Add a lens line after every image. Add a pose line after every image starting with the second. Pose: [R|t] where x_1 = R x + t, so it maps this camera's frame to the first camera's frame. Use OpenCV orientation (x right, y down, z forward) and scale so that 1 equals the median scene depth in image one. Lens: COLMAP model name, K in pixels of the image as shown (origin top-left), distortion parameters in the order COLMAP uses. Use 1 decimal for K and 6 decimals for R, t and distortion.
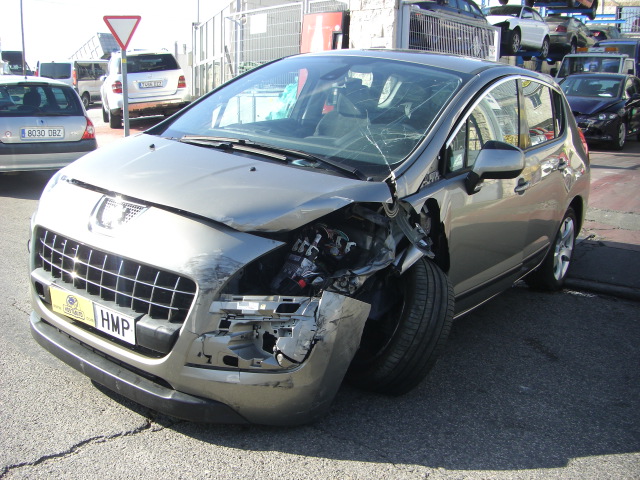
lens RADIAL K [[715.8, 0, 304.3], [0, 715.8, 276.7], [0, 0, 1]] dist [-0.164468, 0.061234]
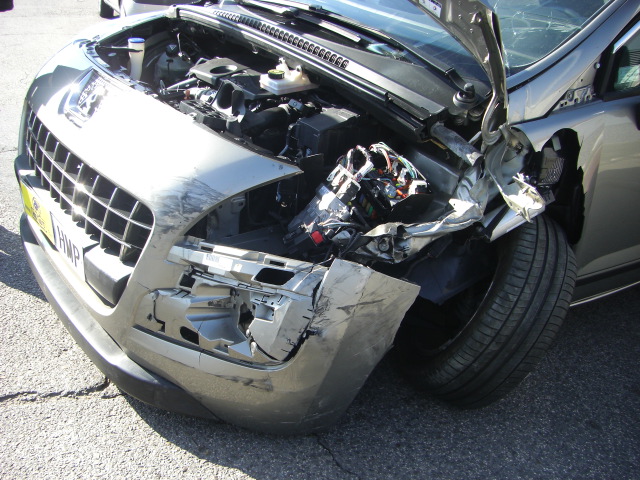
lens RADIAL K [[715.8, 0, 304.3], [0, 715.8, 276.7], [0, 0, 1]] dist [-0.164468, 0.061234]
pose [[0.951372, 0.181908, -0.248597, 0.155802], [-0.137344, 0.972853, 0.186264, -0.075917], [0.275731, -0.143063, 0.950529, 0.380222]]
